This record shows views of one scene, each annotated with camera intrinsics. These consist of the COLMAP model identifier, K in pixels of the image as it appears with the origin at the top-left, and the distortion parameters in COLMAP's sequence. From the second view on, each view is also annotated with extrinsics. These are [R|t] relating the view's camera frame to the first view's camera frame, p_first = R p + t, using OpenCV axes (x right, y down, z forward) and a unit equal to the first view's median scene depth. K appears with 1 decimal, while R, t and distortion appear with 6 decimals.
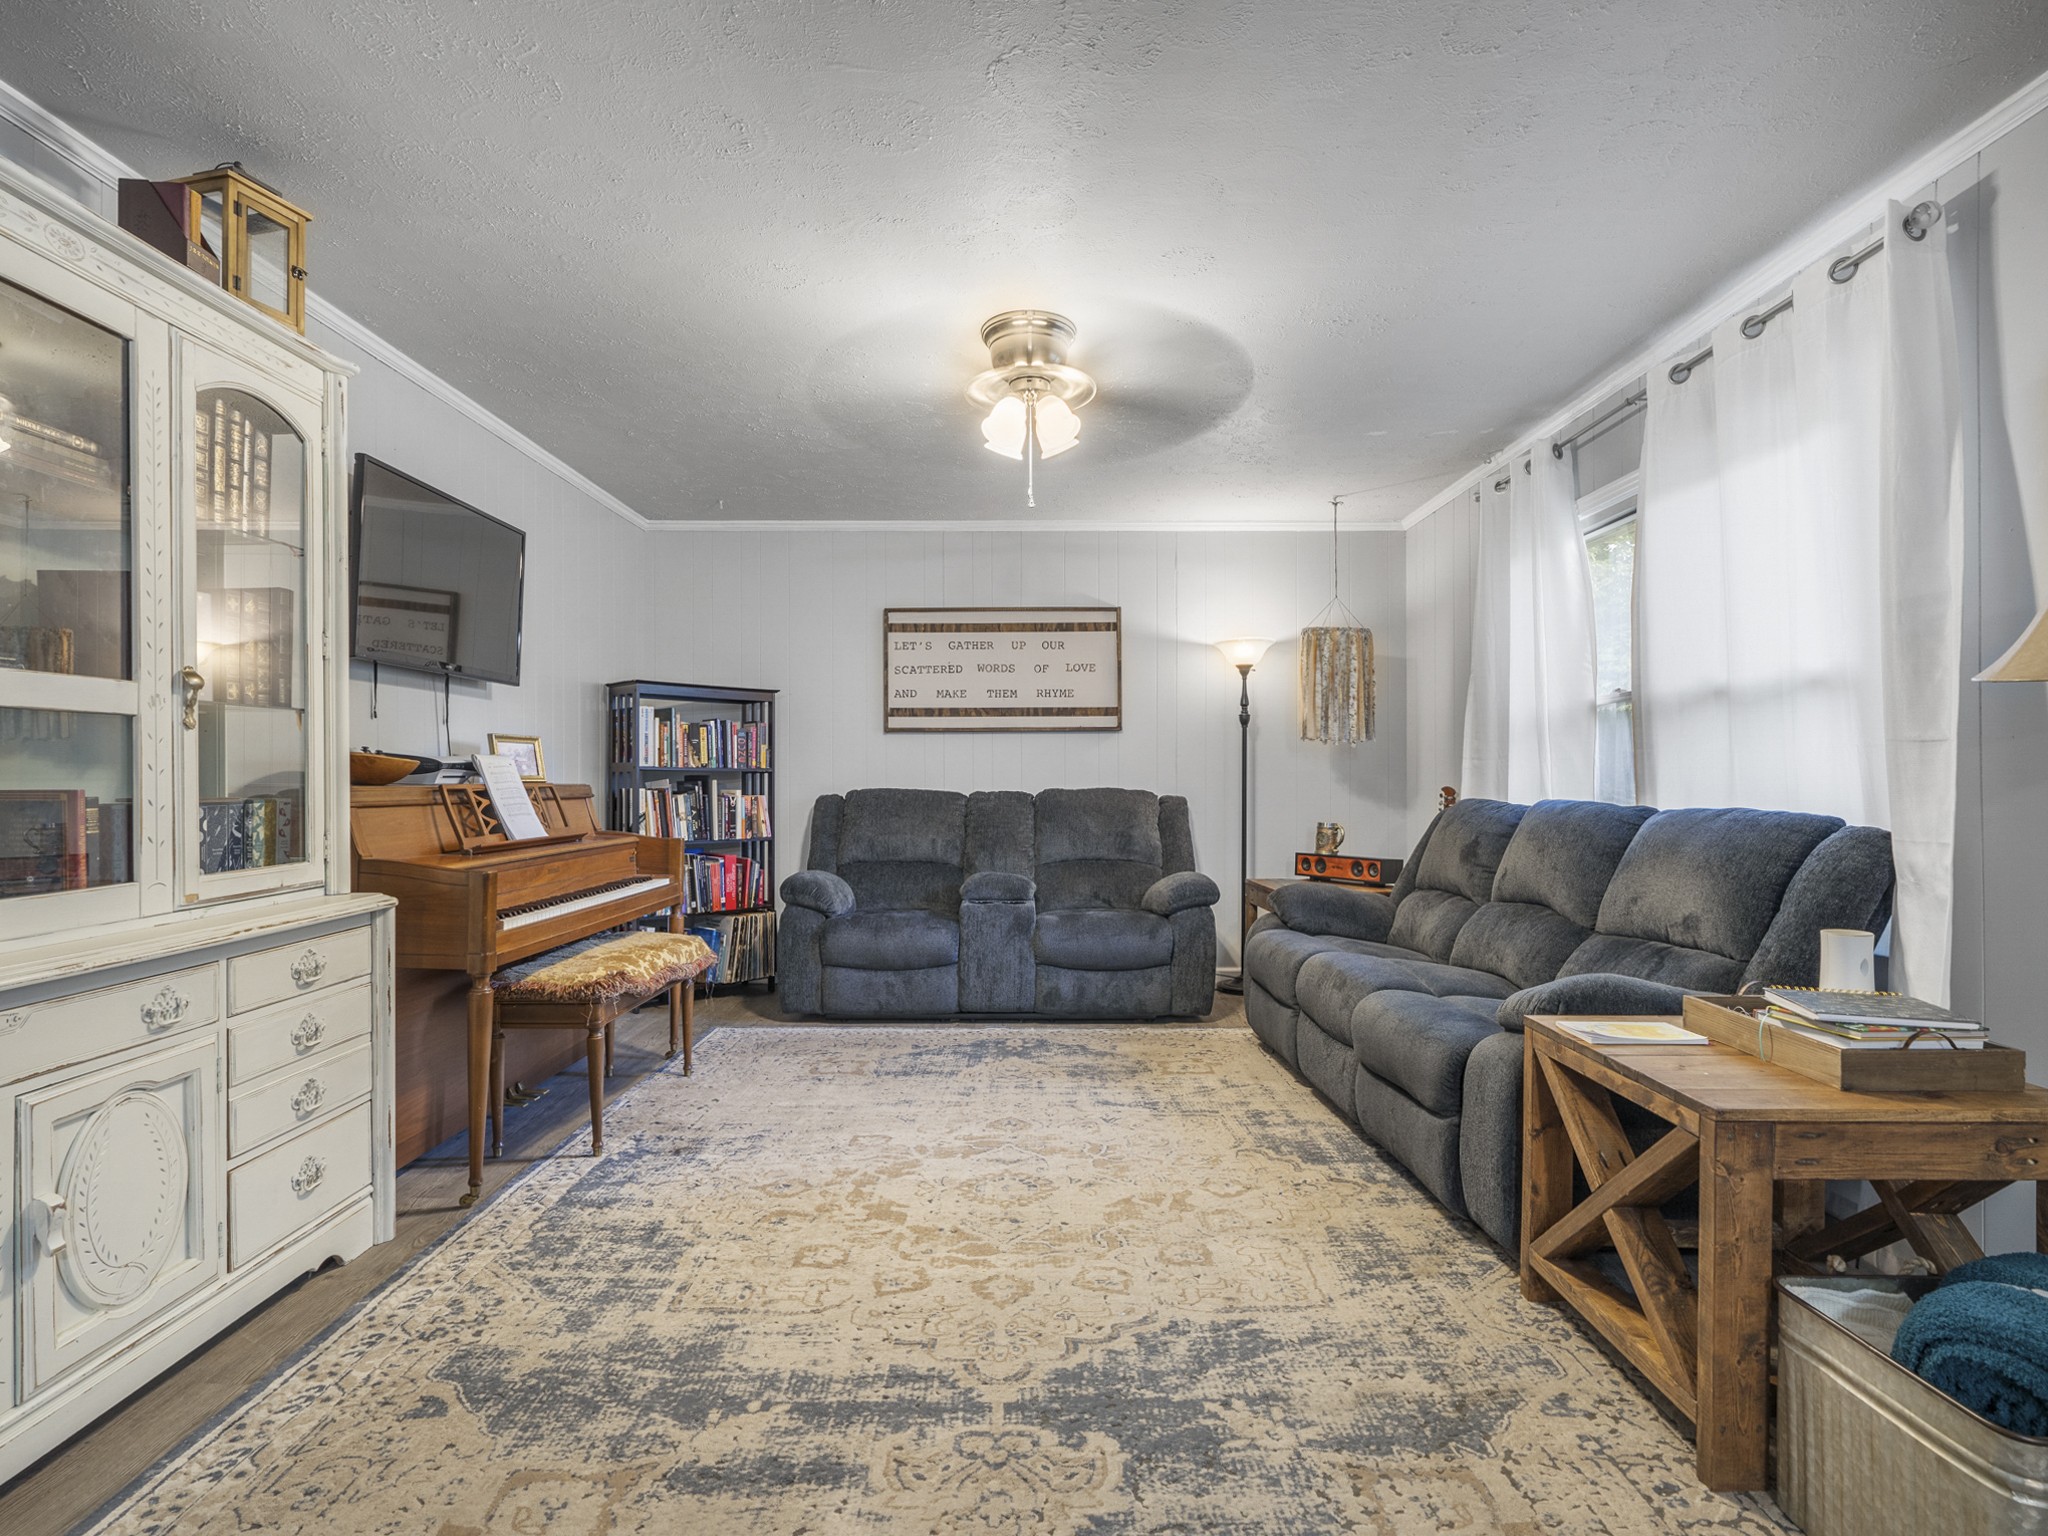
lens RADIAL K [[1056.2, 0, 1022.6], [0, 1056.2, 780.0], [0, 0, 1]] dist [-0.010574, 0.001385]
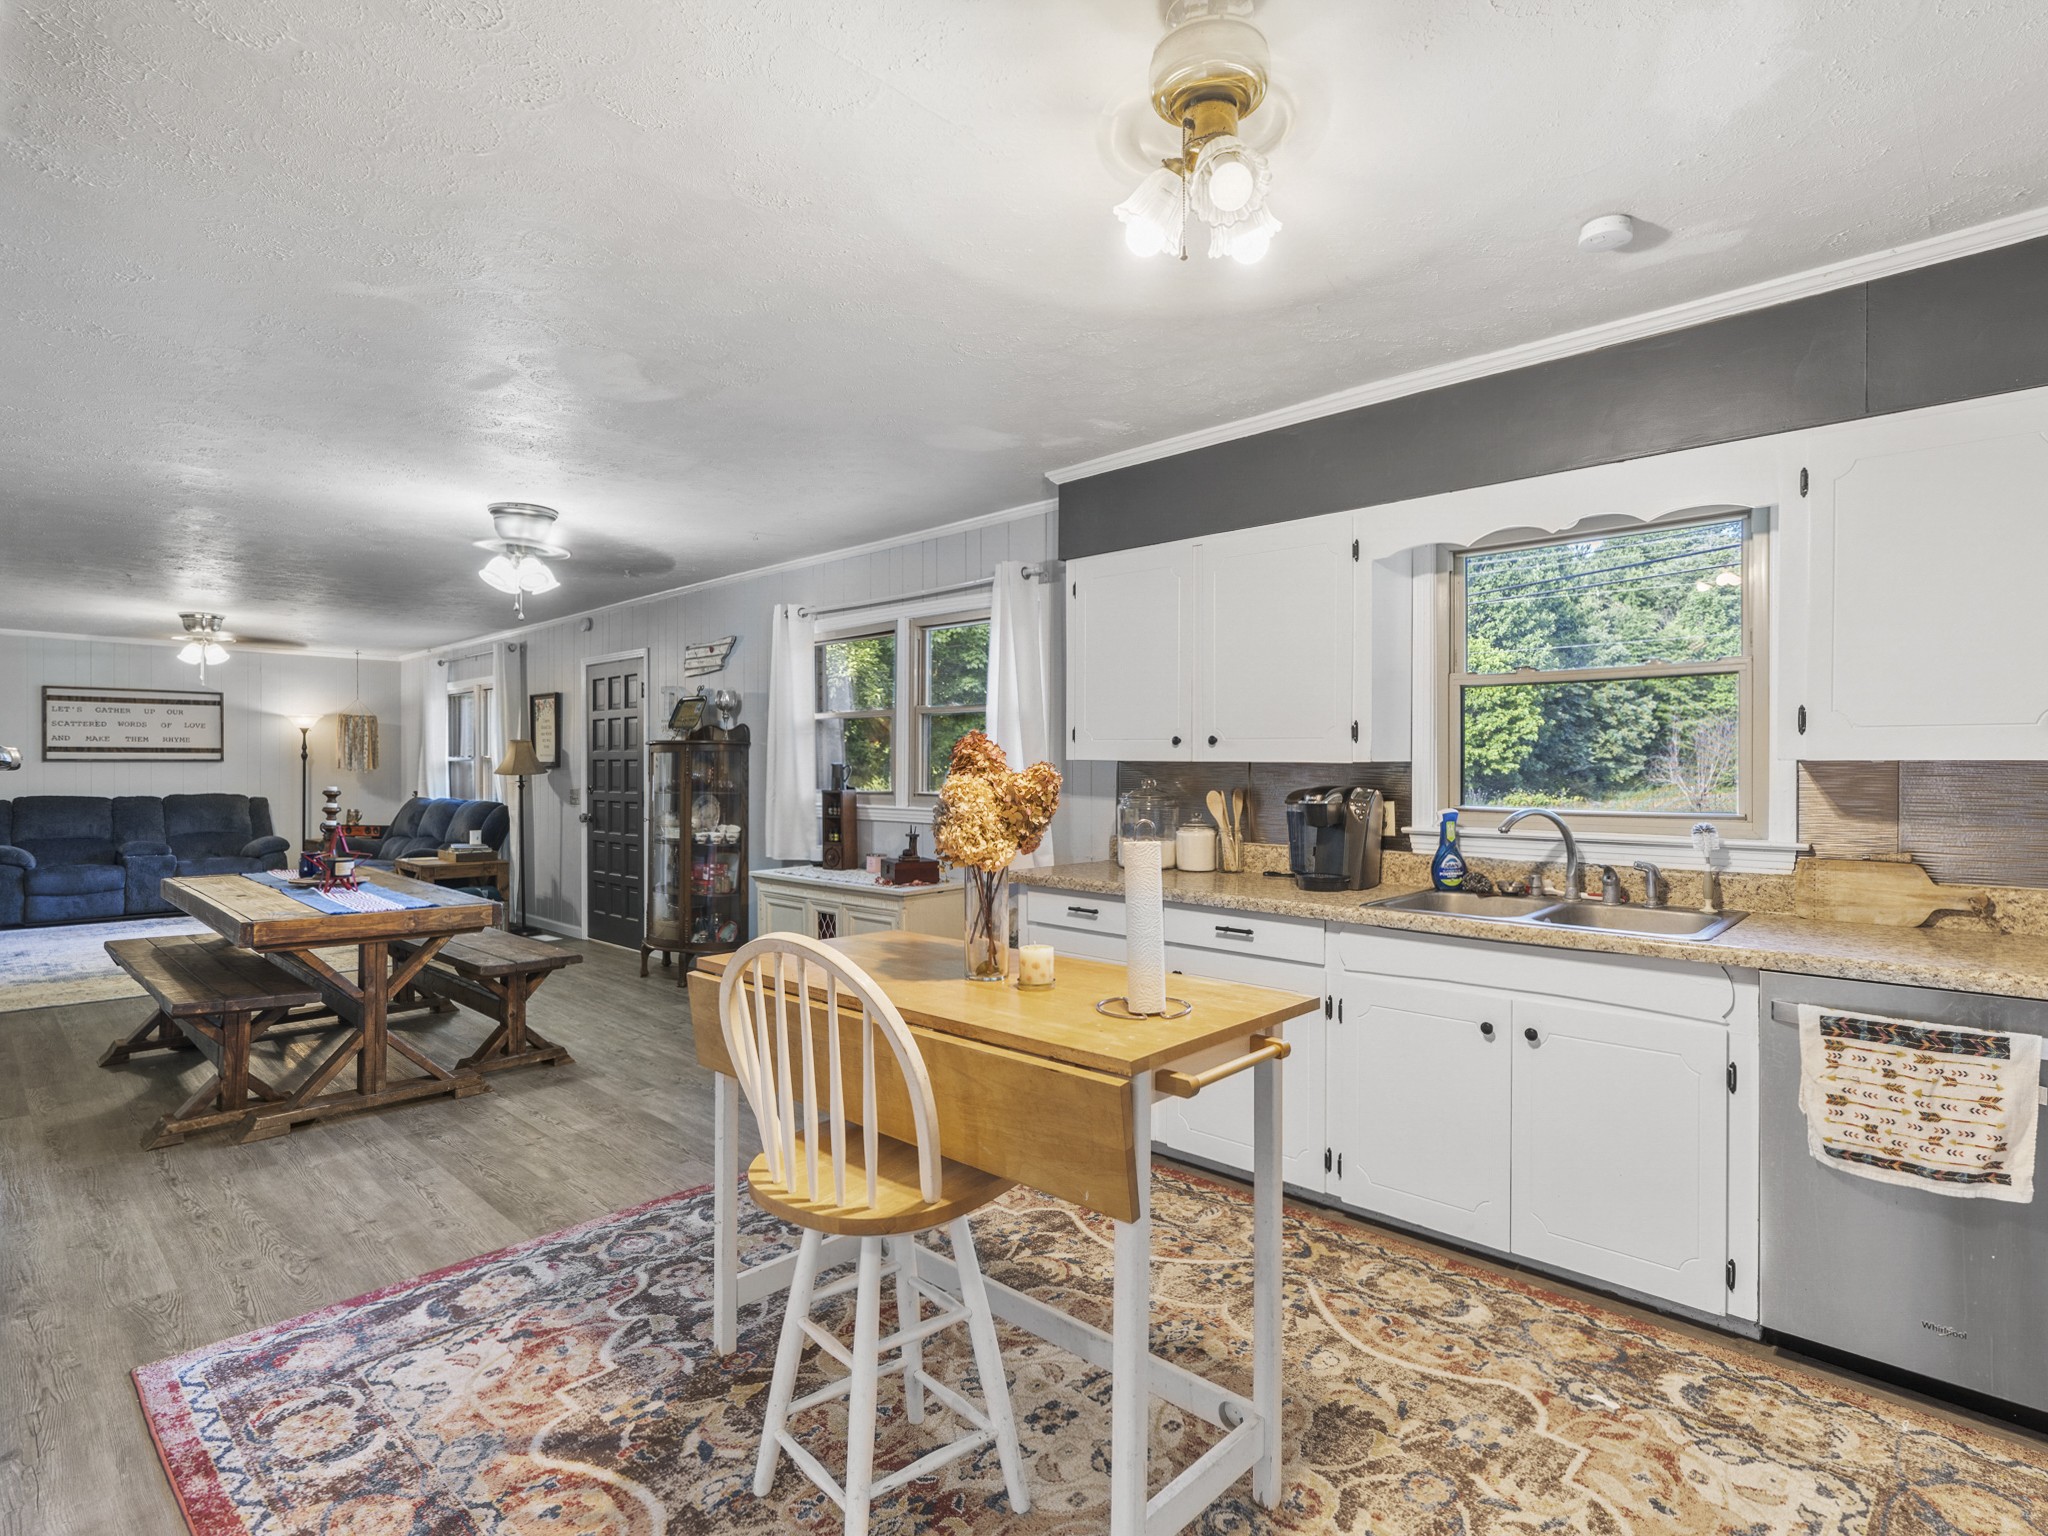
lens RADIAL K [[1041.2, 0, 1007.5], [0, 1041.2, 773.3], [0, 0, 1]] dist [0.001711, 0.001721]
pose [[0.697870, -0.001032, 0.716224, -0.297996], [-0.003371, 0.999983, 0.004726, -0.047186], [-0.716217, -0.005712, 0.697854, -1.447839]]
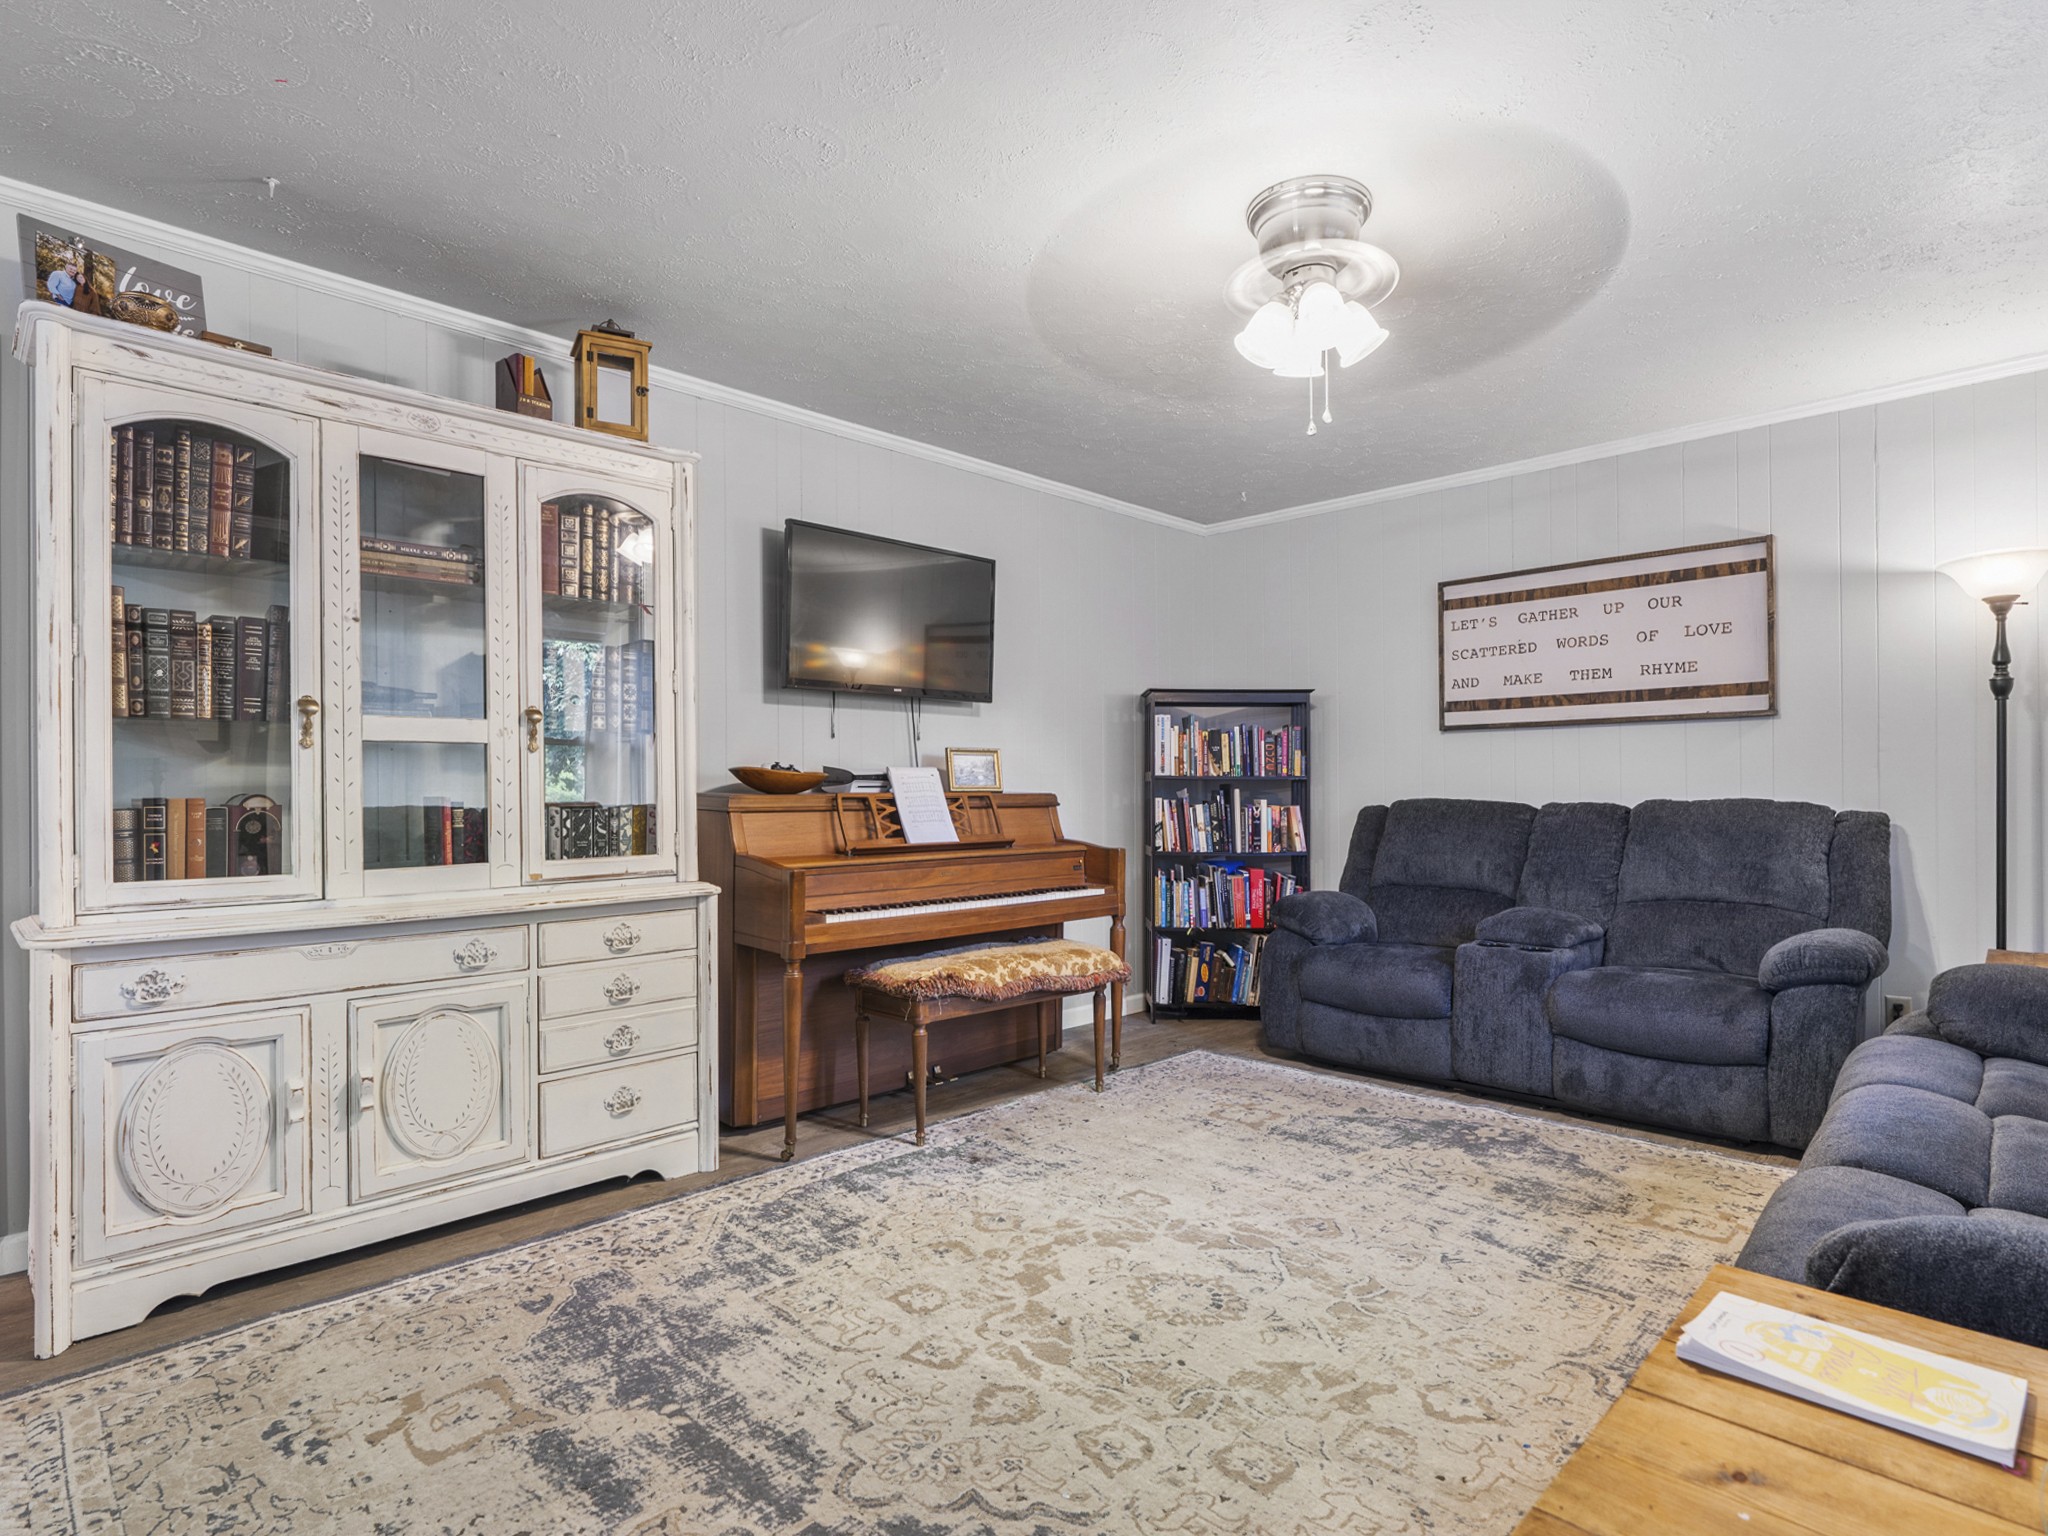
lens RADIAL K [[1082.0, 0, 1037.4], [0, 1082.0, 789.3], [0, 0, 1]] dist [-0.014972, 0.001614]
pose [[0.716105, -0.003229, -0.697985, 0.285694], [0.002674, 0.999995, -0.001883, 0.001695], [0.697987, -0.000518, 0.716110, 0.201833]]
